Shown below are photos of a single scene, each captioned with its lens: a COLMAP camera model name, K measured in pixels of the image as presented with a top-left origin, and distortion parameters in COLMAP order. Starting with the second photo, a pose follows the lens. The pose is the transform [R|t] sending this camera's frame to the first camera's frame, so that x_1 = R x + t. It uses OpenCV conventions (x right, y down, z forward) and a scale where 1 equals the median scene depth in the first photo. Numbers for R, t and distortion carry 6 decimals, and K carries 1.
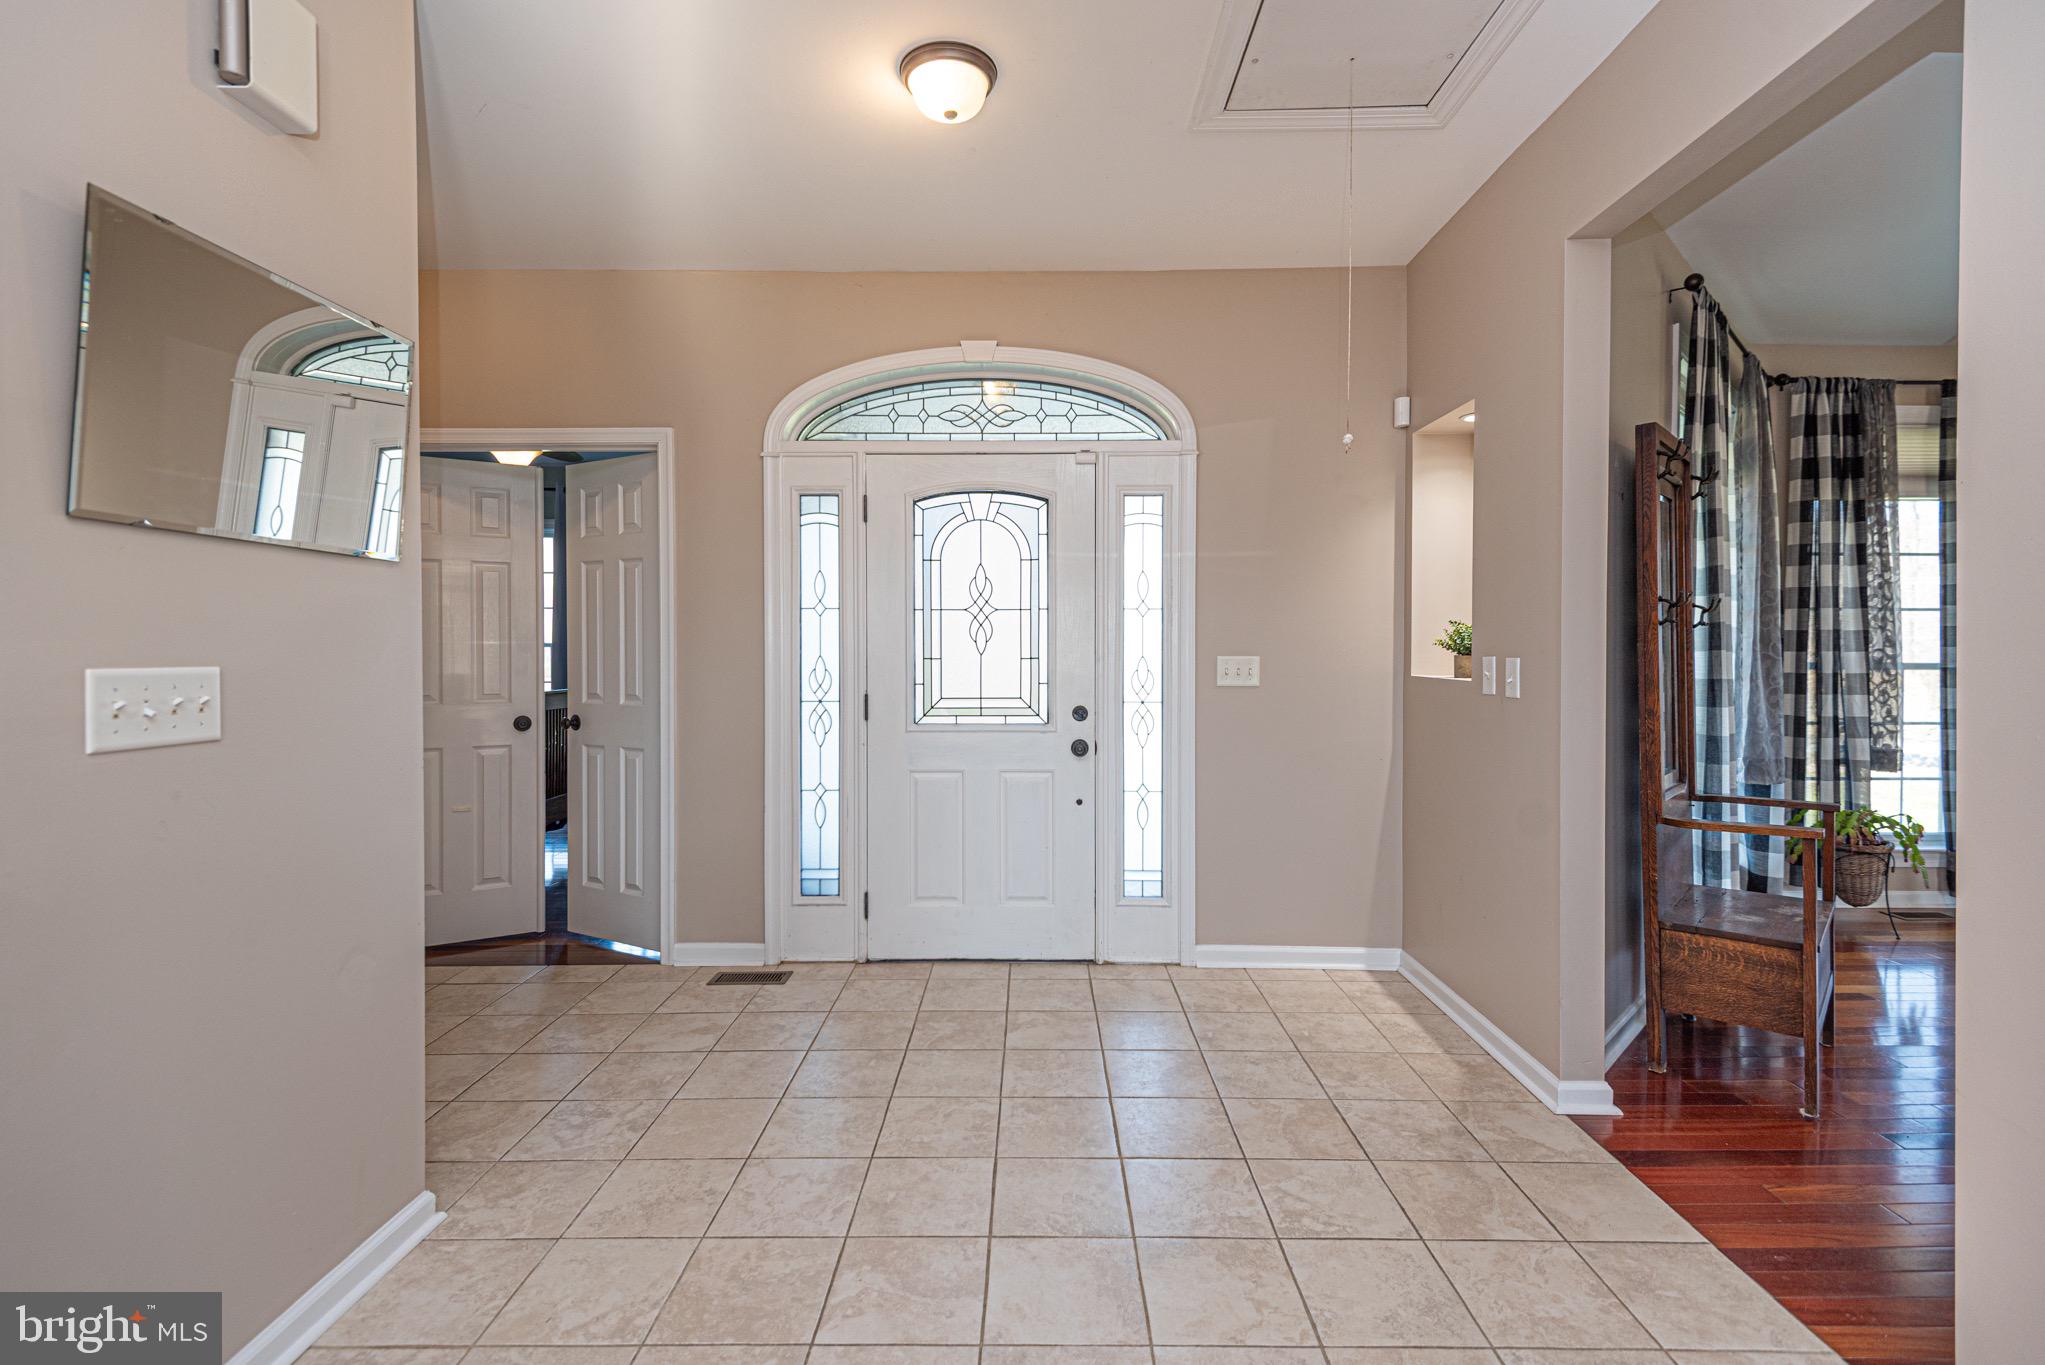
lens RADIAL K [[928.7, 0, 1031.6], [0, 928.7, 653.6], [0, 0, 1]] dist [0.024251, -0.010699]
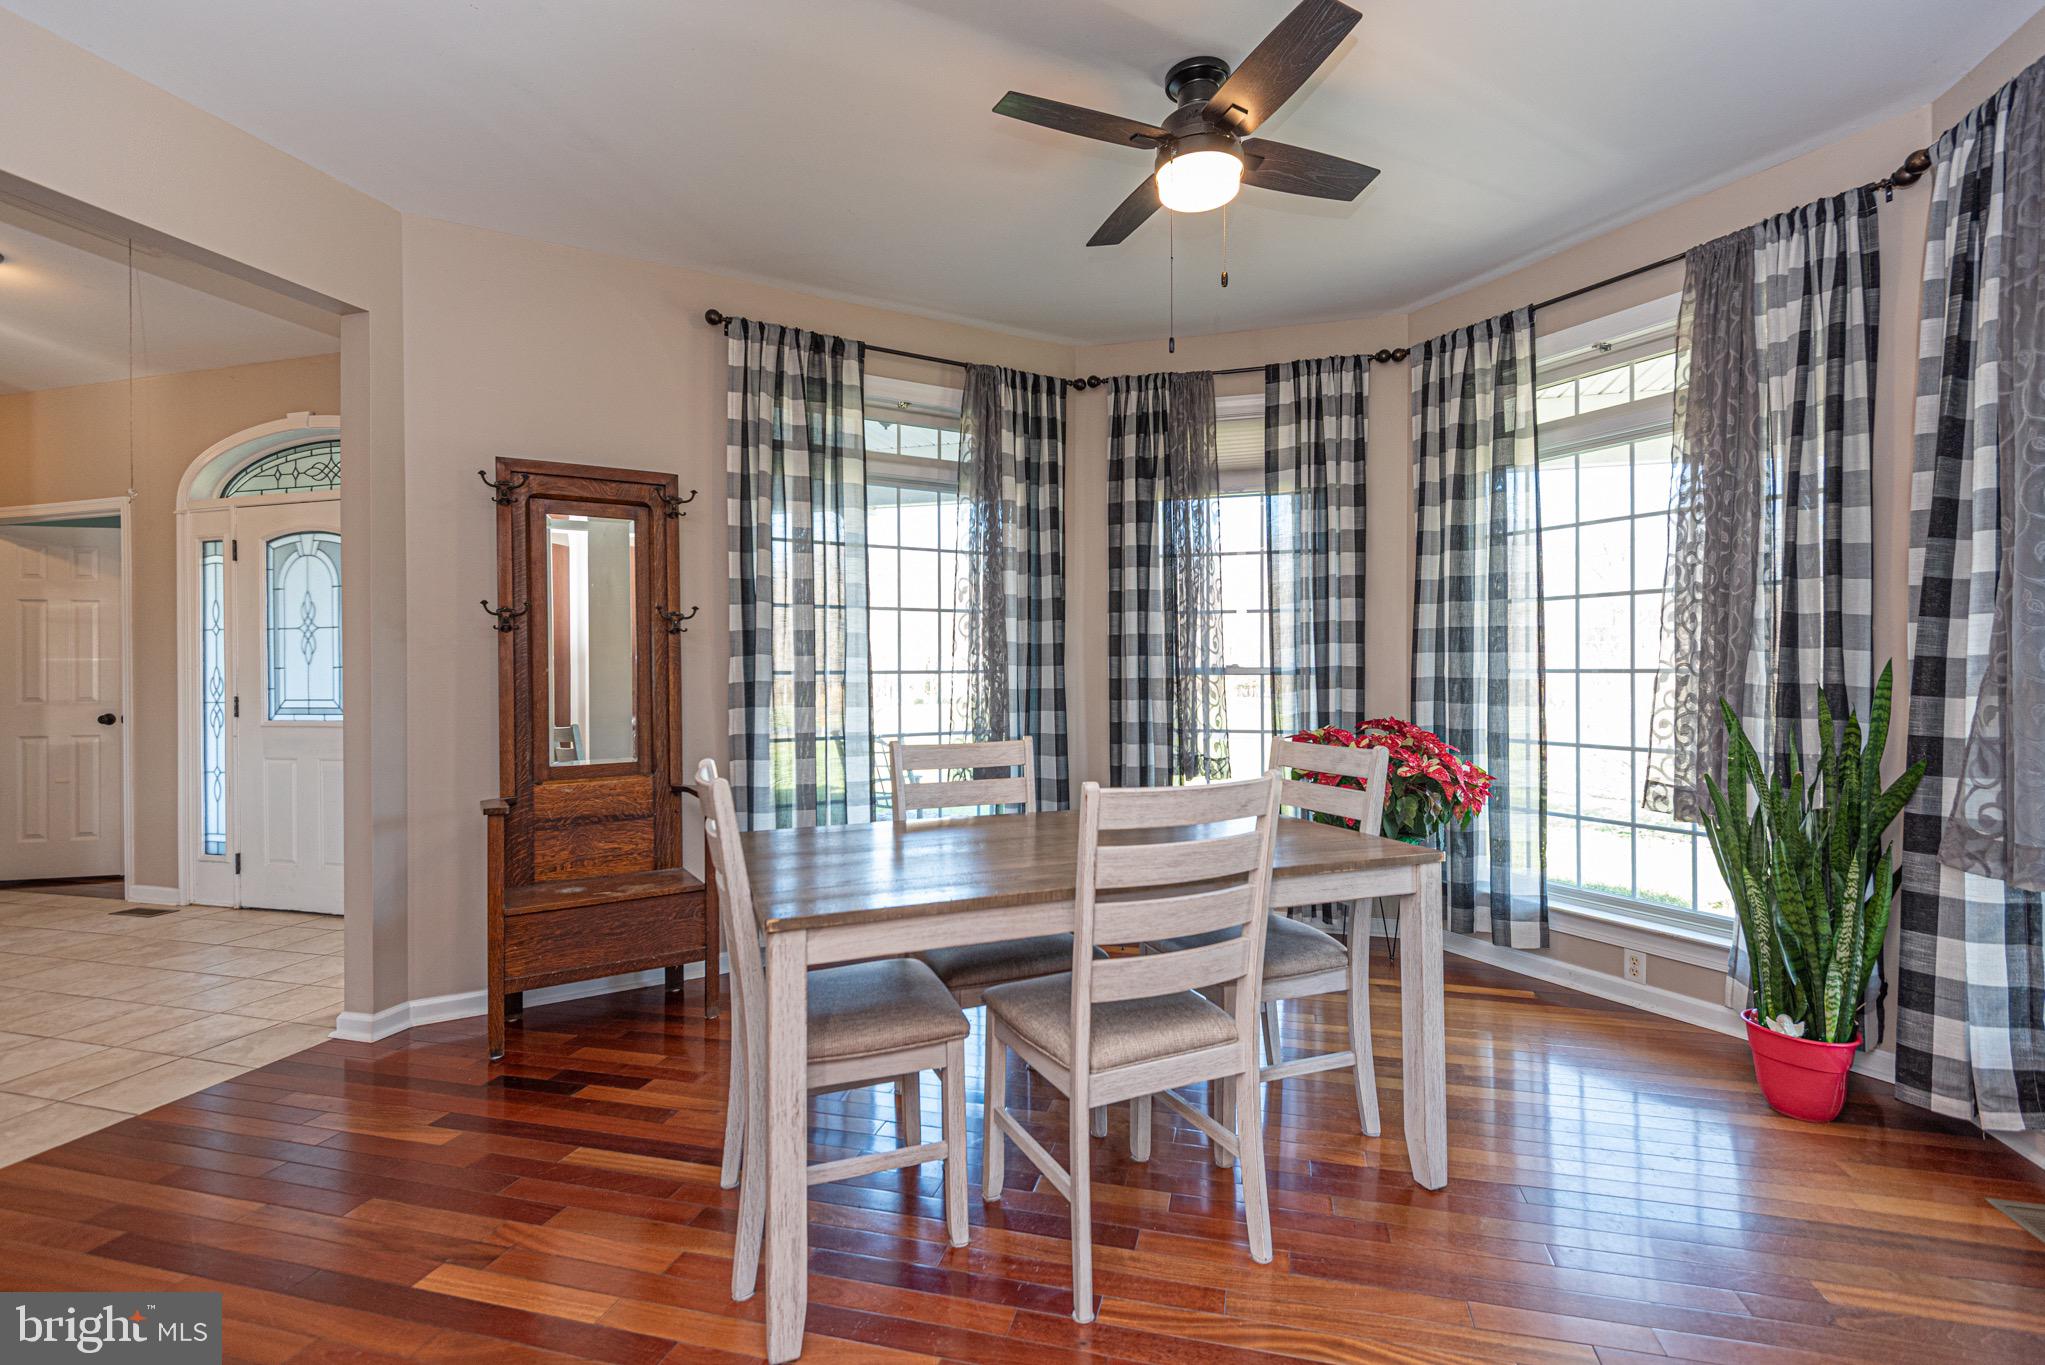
lens RADIAL K [[928.7, 0, 1033.2], [0, 928.7, 672.6], [0, 0, 1]] dist [0.024251, -0.010699]
pose [[0.965235, -0.006578, -0.261300, 1.162912], [0.005765, 0.999976, -0.003875, 0.021345], [0.261319, 0.002234, 0.965250, 0.046269]]
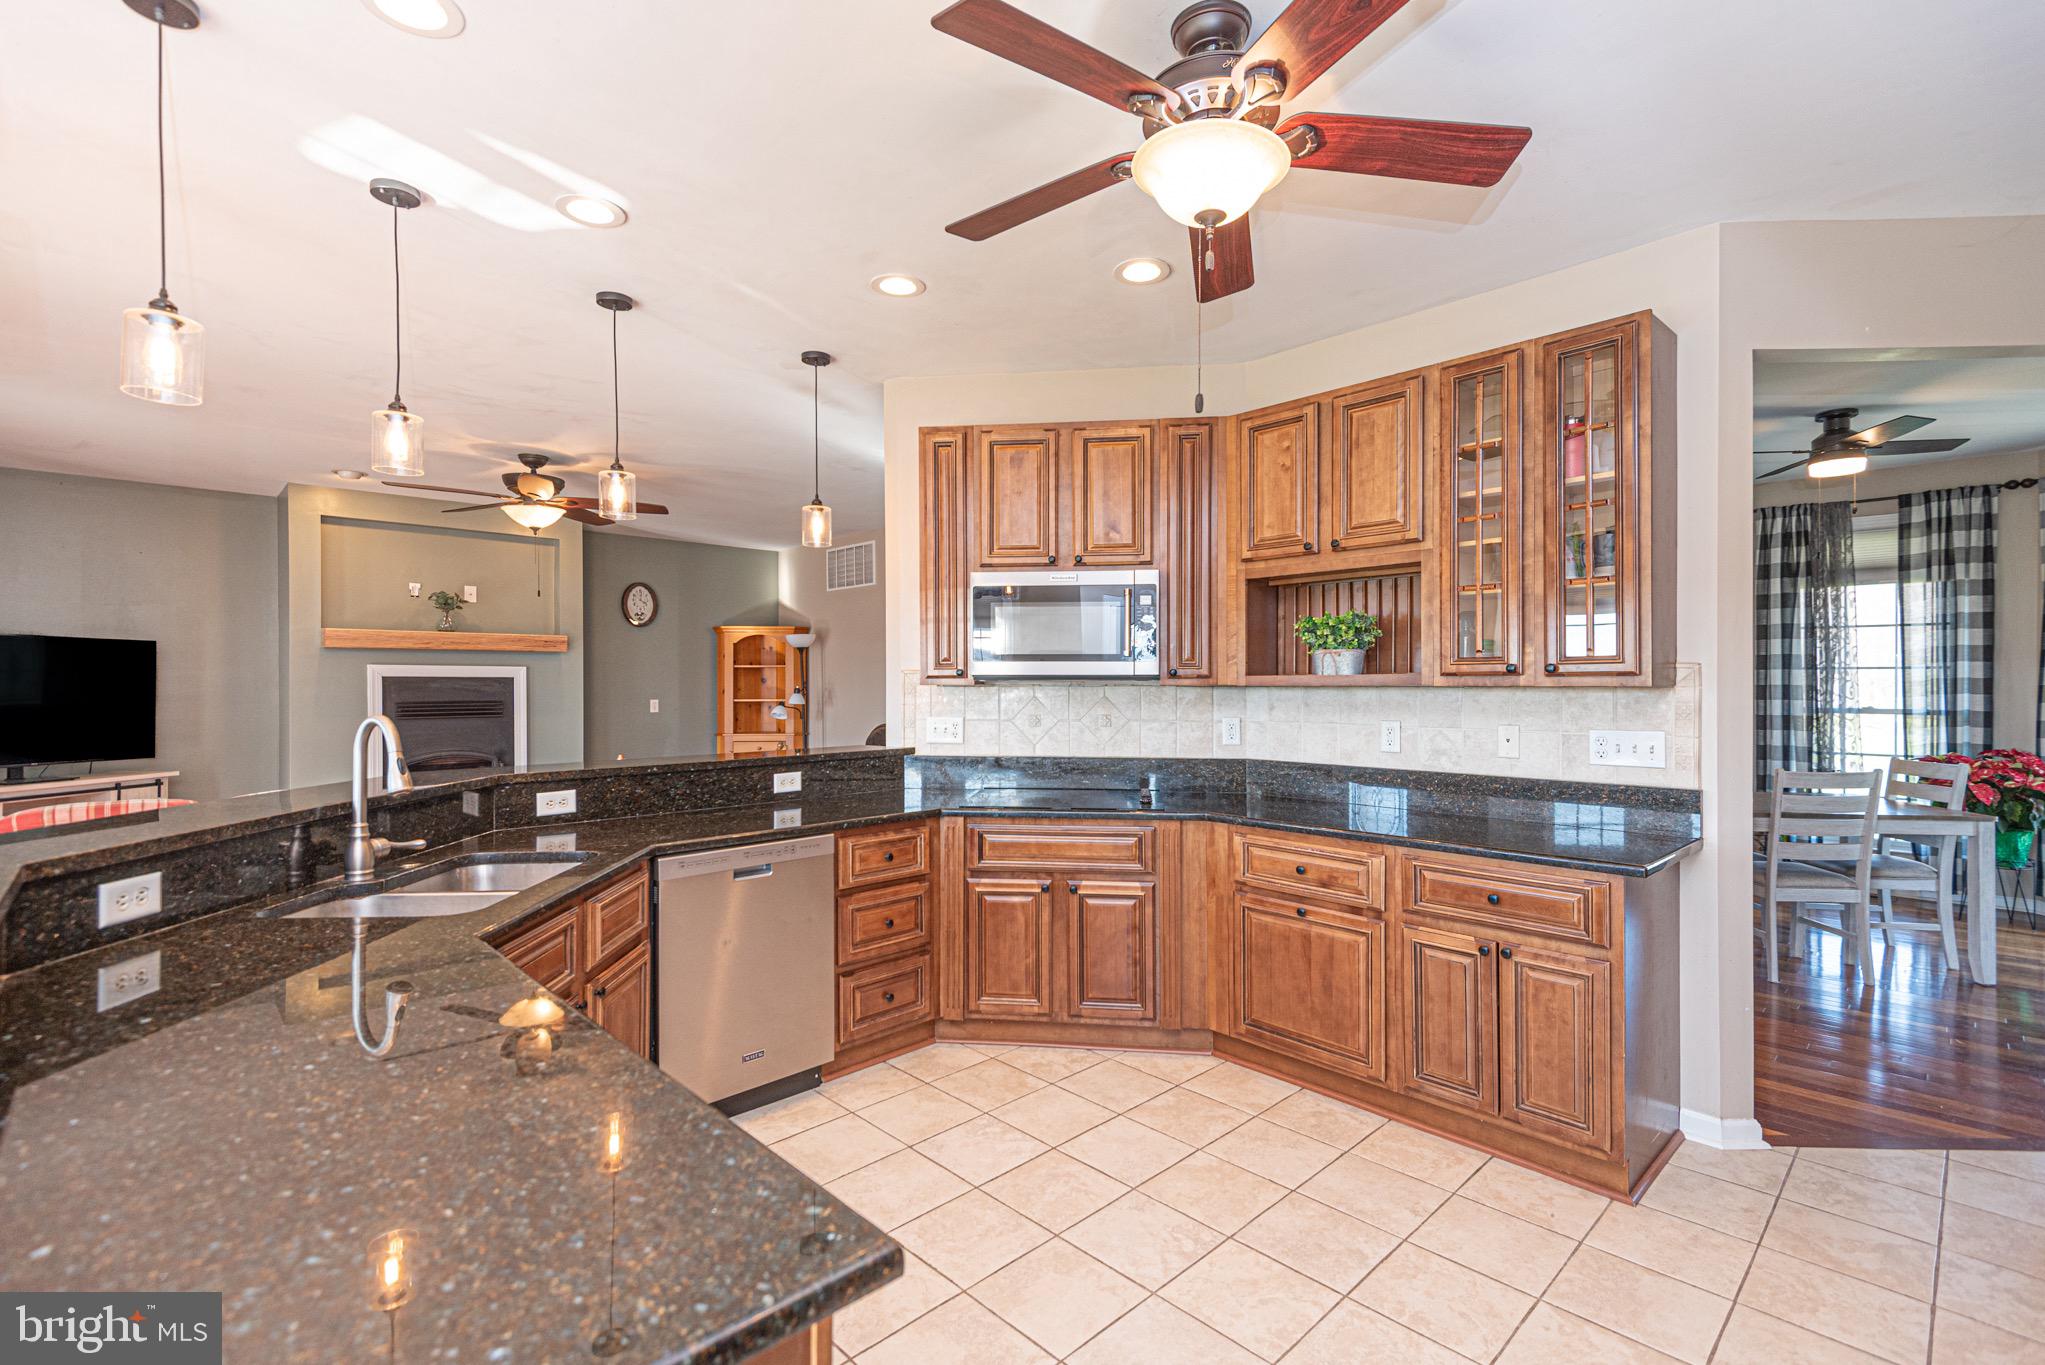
lens RADIAL K [[928.7, 0, 1047.9], [0, 928.7, 683.3], [0, 0, 1]] dist [0.024251, -0.010699]
pose [[0.706662, -0.001878, -0.707548, 1.247855], [-0.000234, 0.999996, -0.002887, -0.026193], [0.707551, 0.002206, 0.706659, -0.916118]]
